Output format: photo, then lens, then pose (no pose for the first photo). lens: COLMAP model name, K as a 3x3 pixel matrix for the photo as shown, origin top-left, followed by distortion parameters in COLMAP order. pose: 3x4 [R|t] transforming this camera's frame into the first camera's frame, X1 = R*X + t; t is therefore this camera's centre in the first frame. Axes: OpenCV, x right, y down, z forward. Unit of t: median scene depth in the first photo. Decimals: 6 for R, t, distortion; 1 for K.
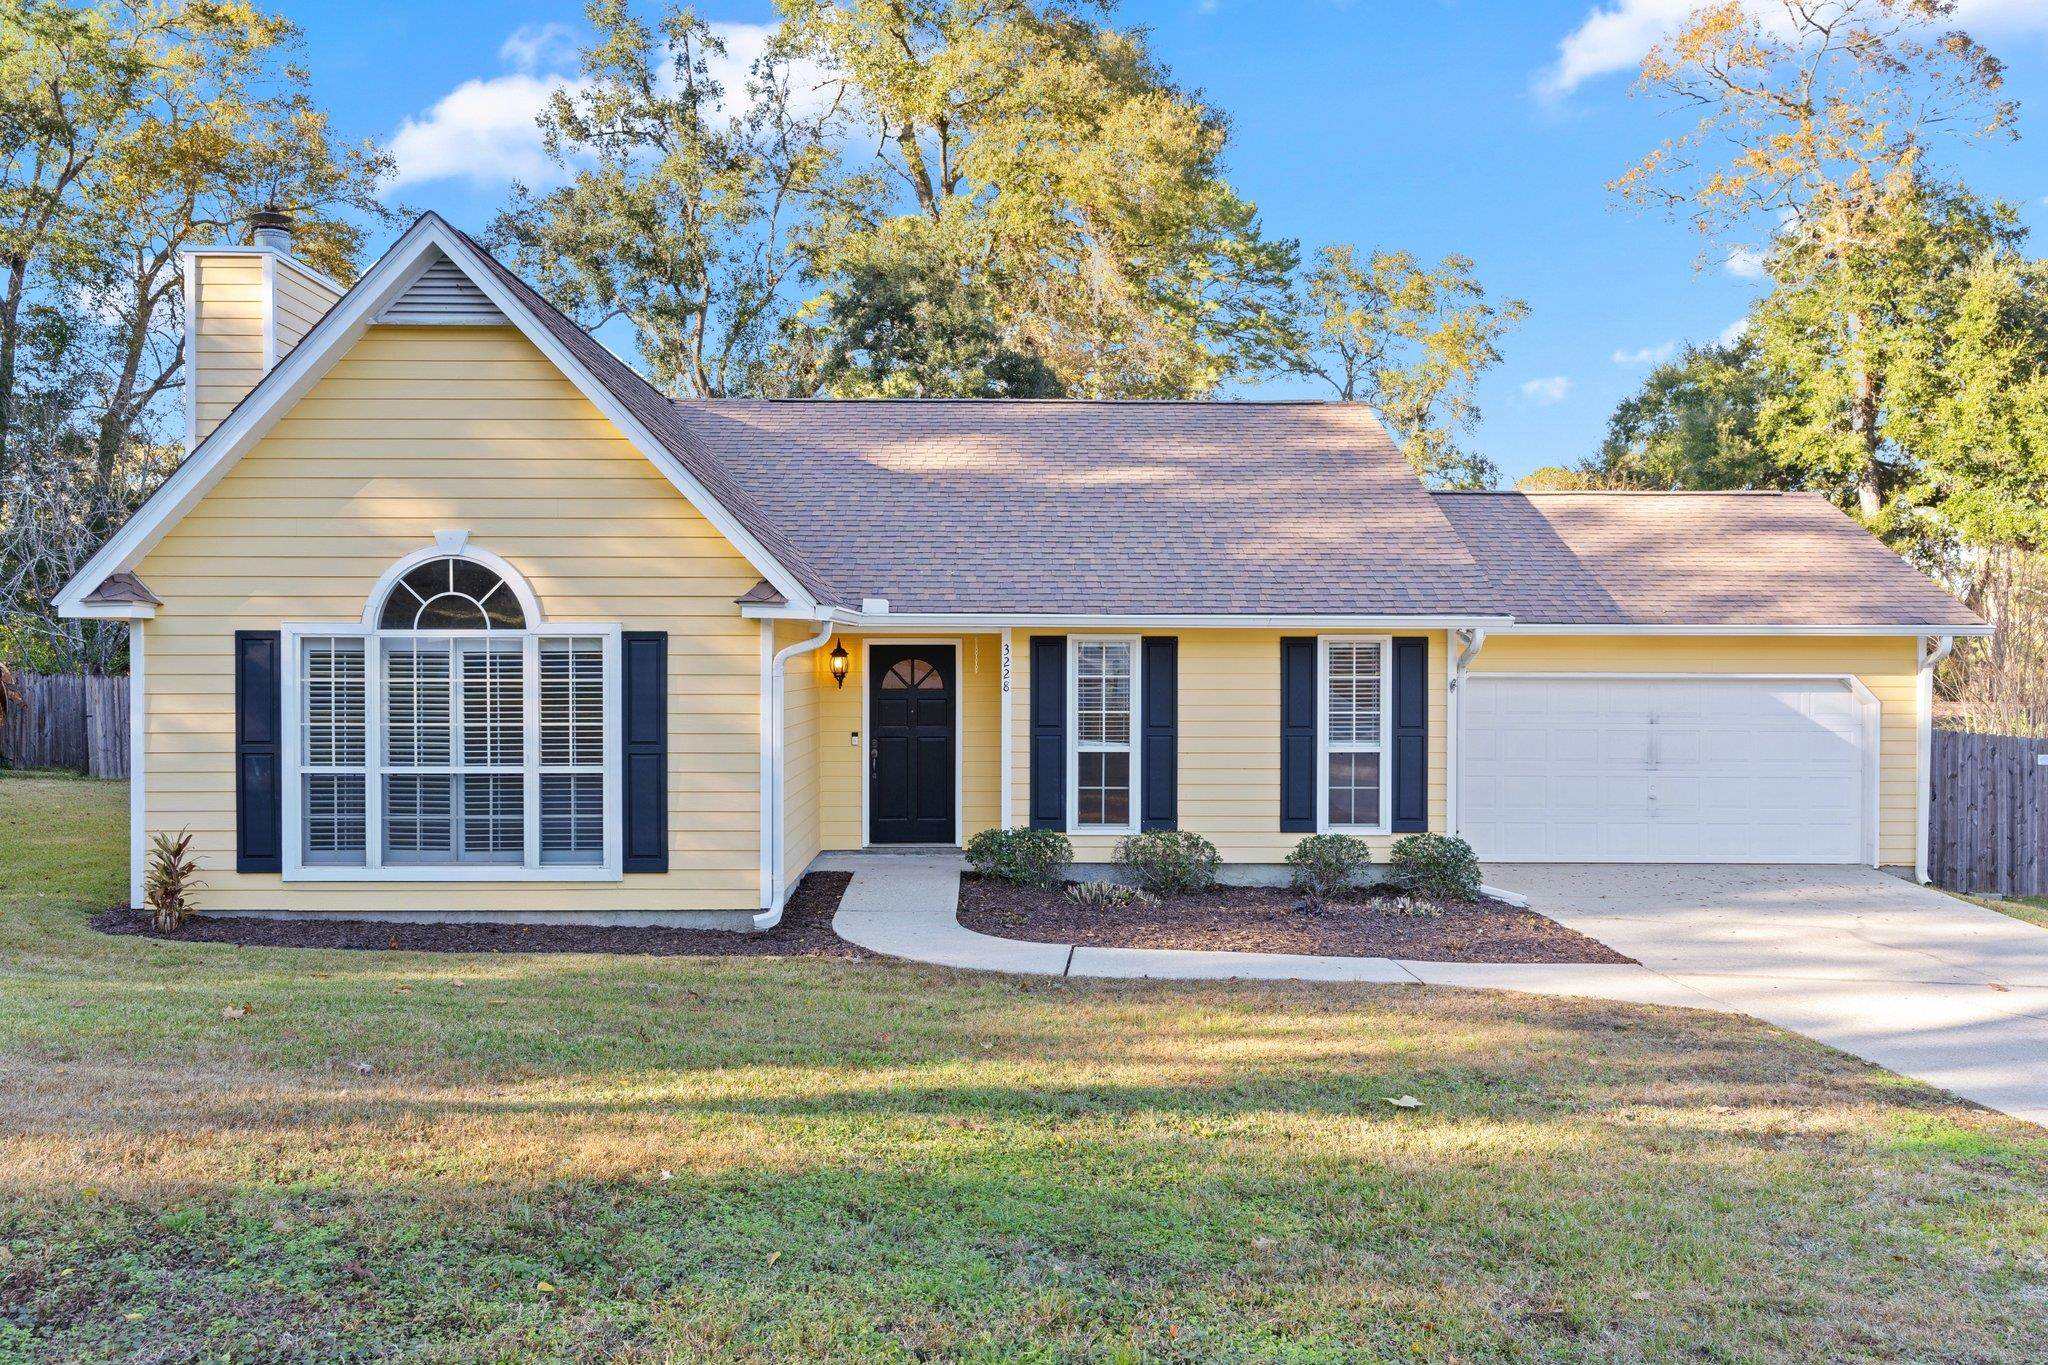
lens RADIAL K [[1616.5, 0, 1023.1], [0, 1616.5, 671.0], [0, 0, 1]] dist [-0.000315, -0.009618]
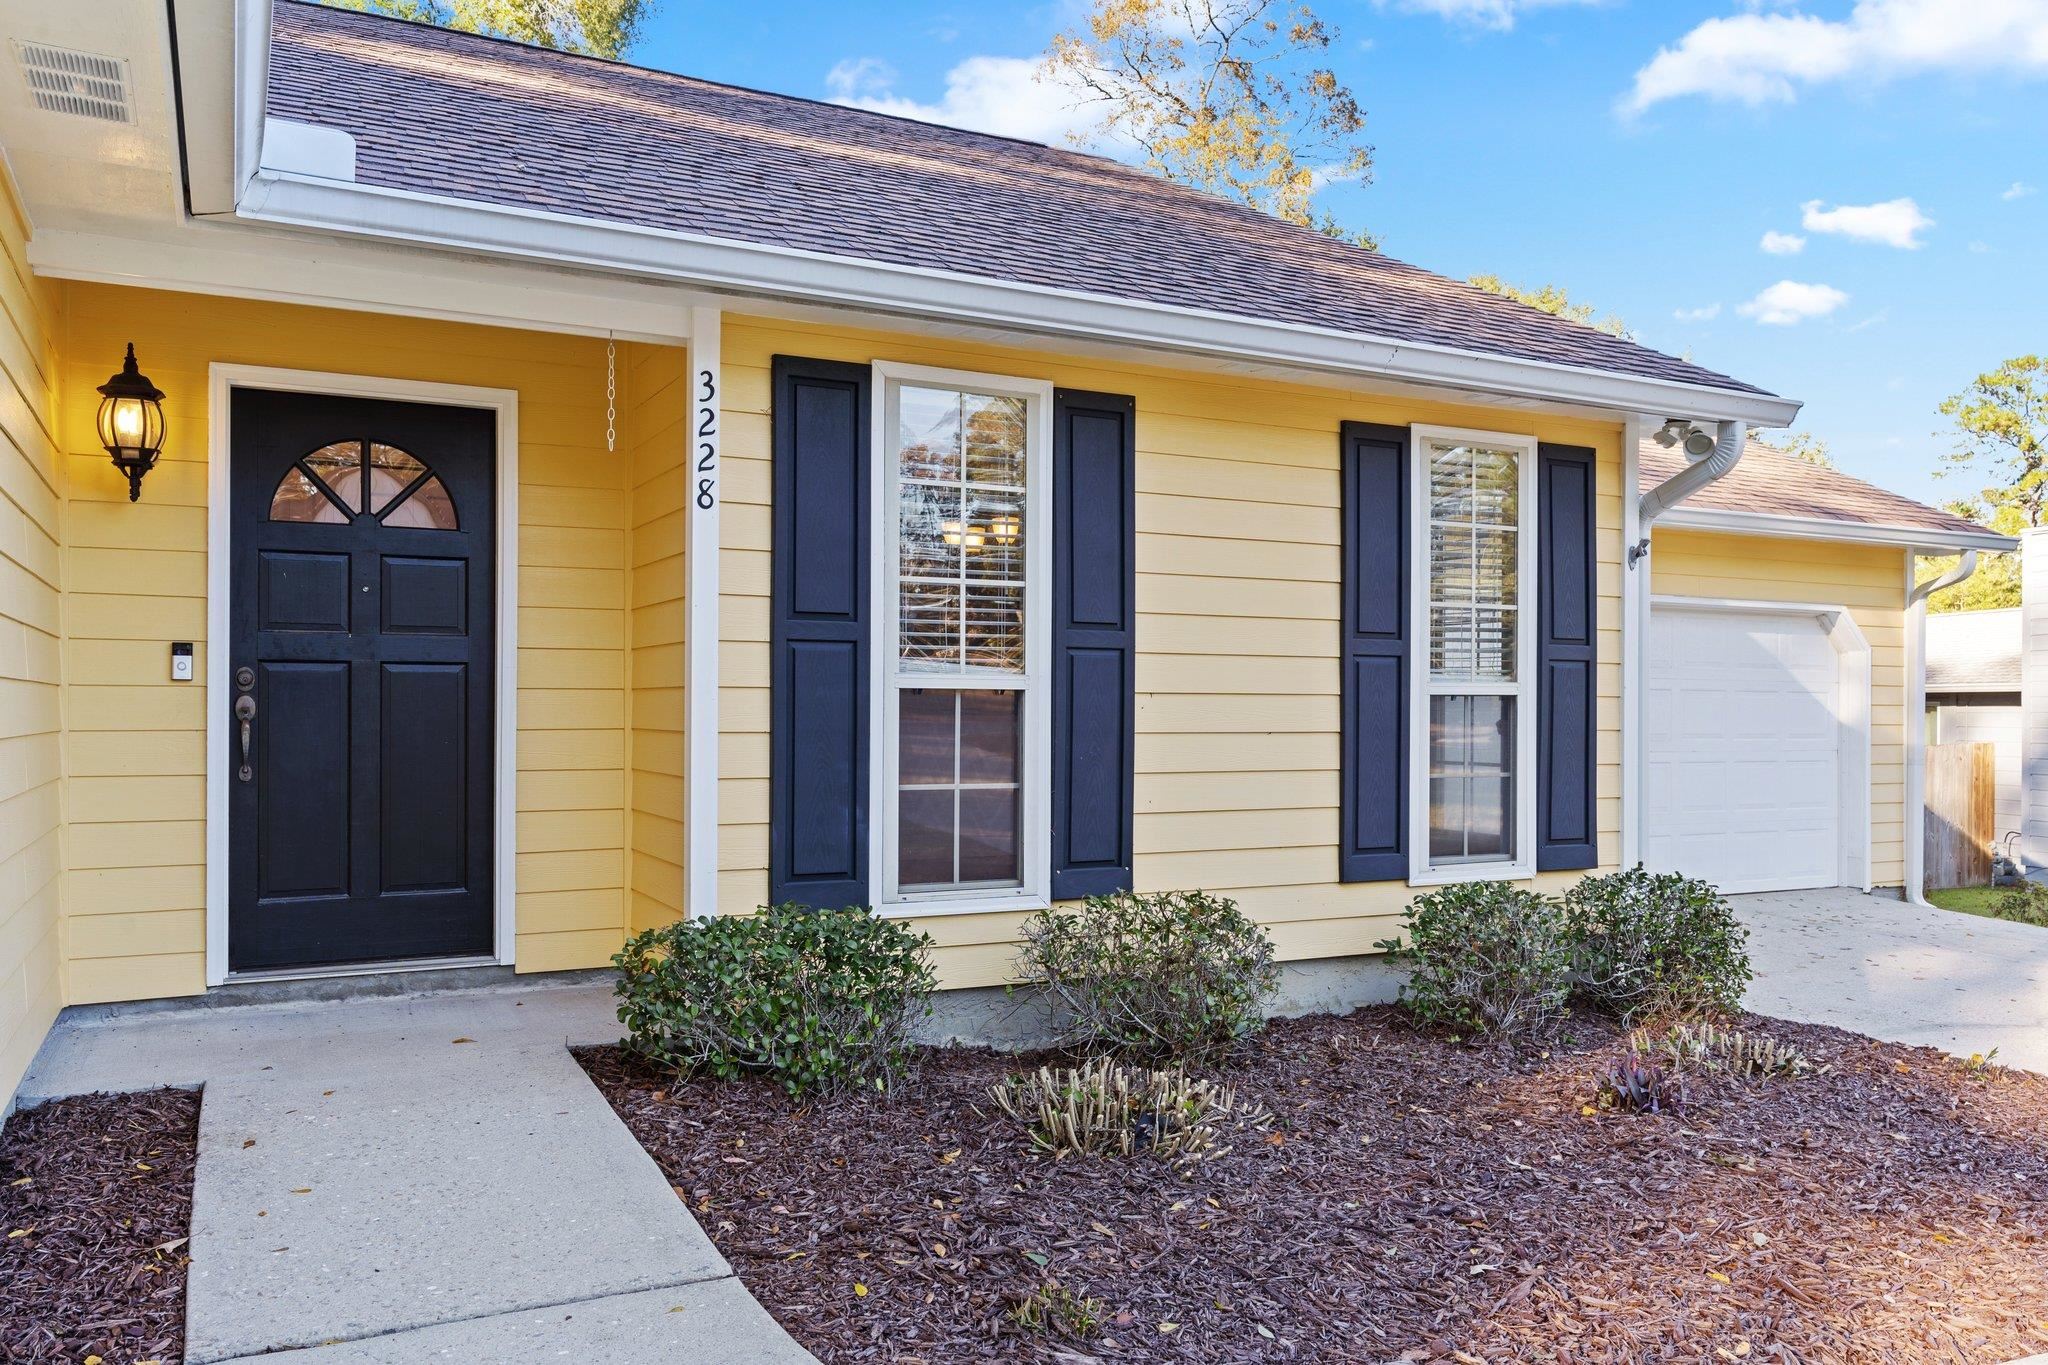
lens RADIAL K [[1525.0, 0, 1000.0], [0, 1525.0, 713.0], [0, 0, 1]] dist [0.005467, 0.001936]
pose [[0.901318, 0.000797, 0.433158, -0.093476], [0.000701, 0.999994, -0.003298, 0.056556], [-0.433158, 0.003276, 0.901312, 0.680195]]
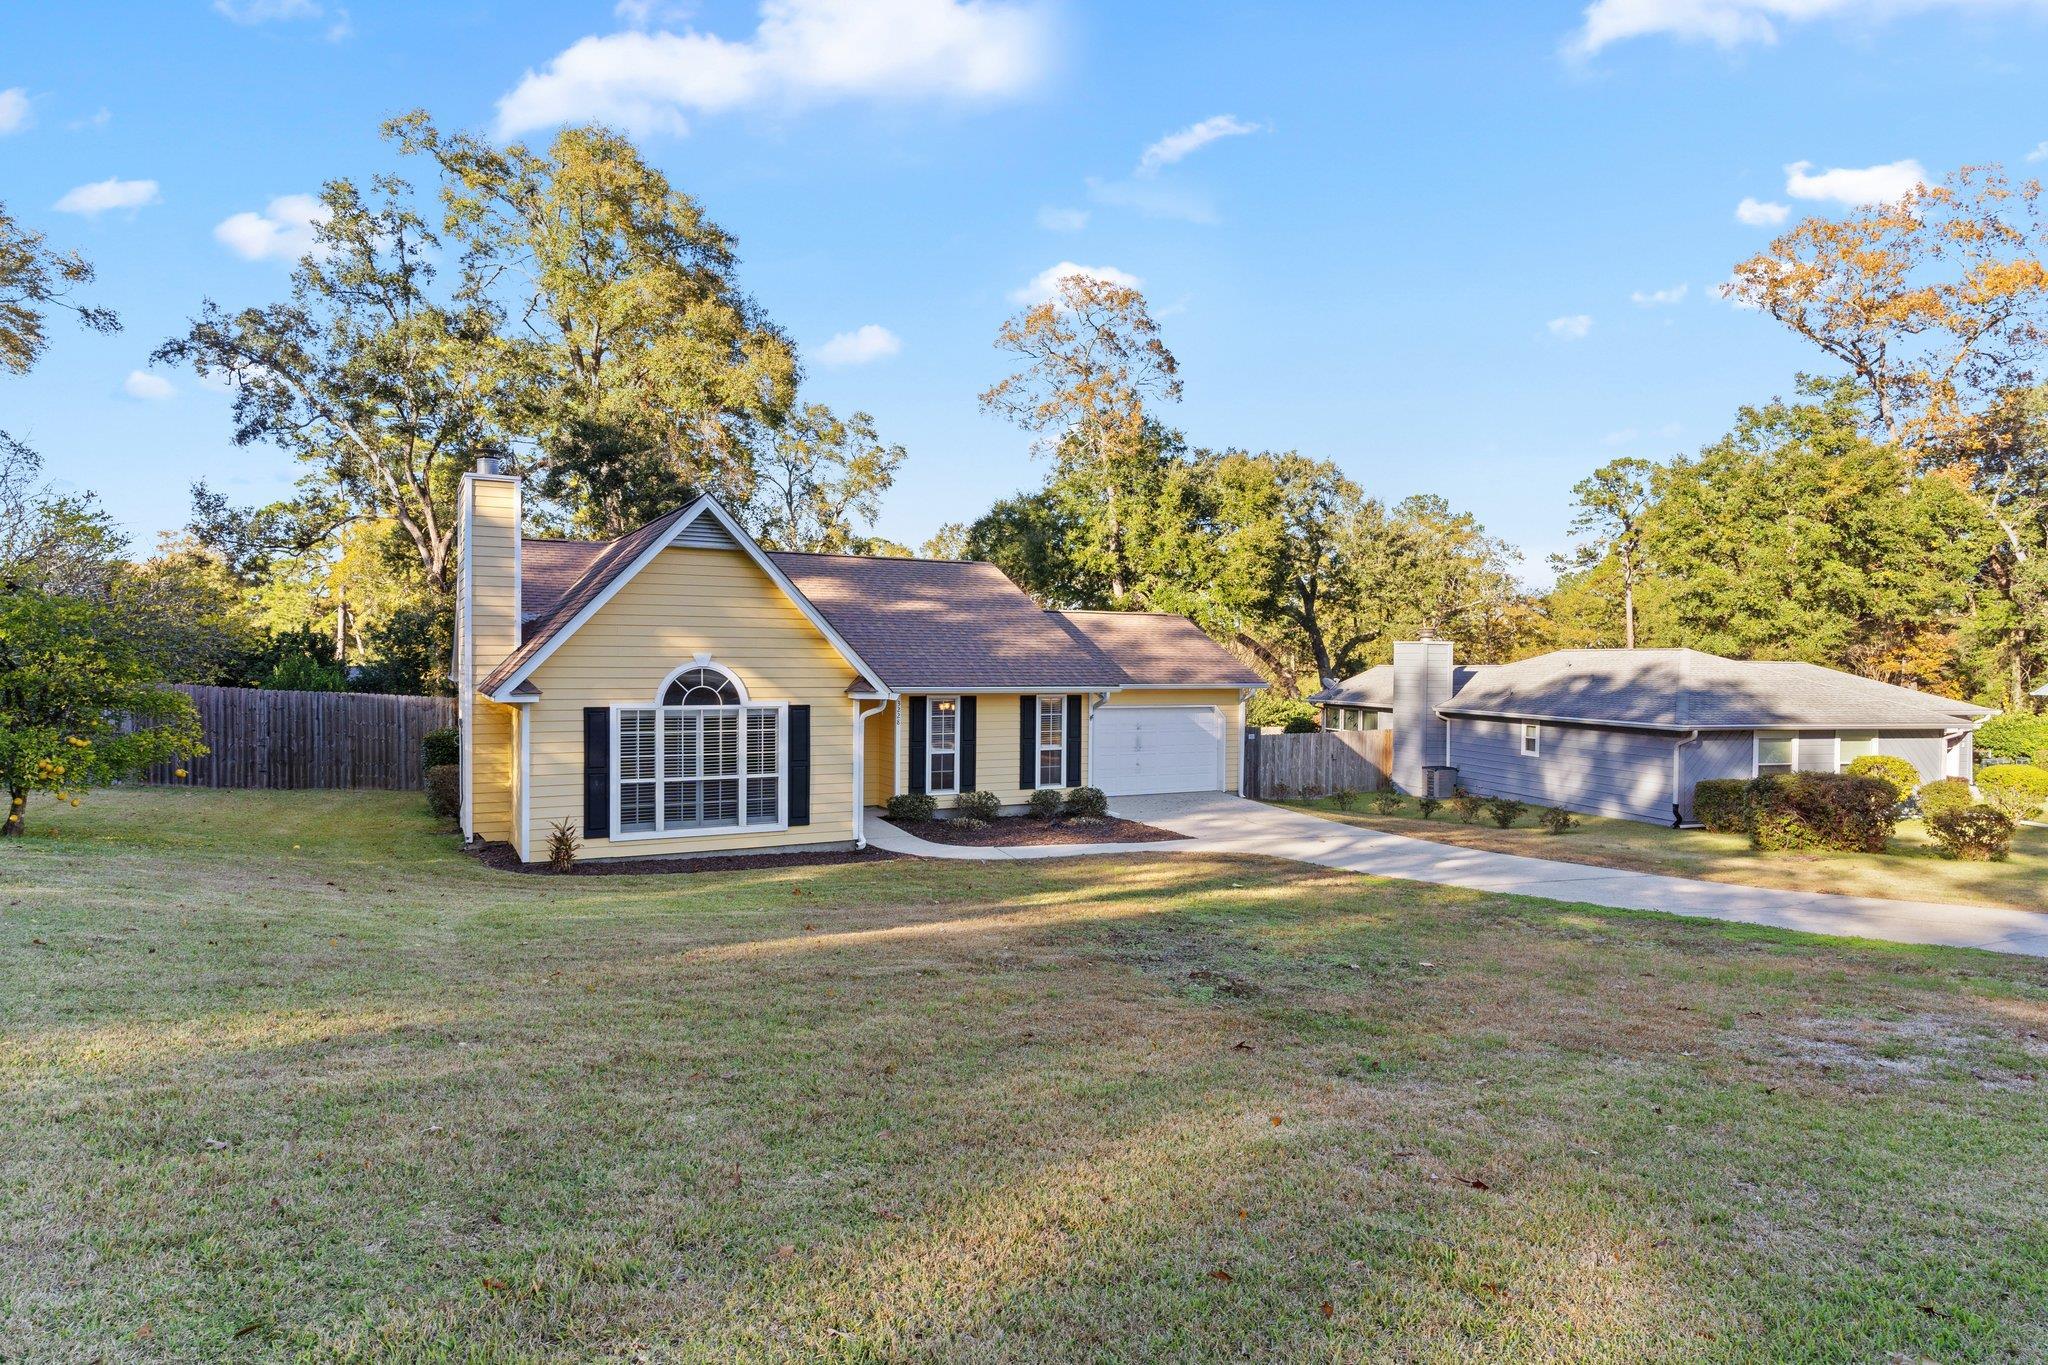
lens RADIAL K [[1146.4, 0, 1026.4], [0, 1146.4, 667.0], [0, 0, 1]] dist [-0.001091, 0.001138]
pose [[0.885802, 0.003392, 0.464051, -0.520338], [-0.005087, 0.999984, 0.002399, -0.061660], [-0.464036, -0.004486, 0.885805, -0.312779]]
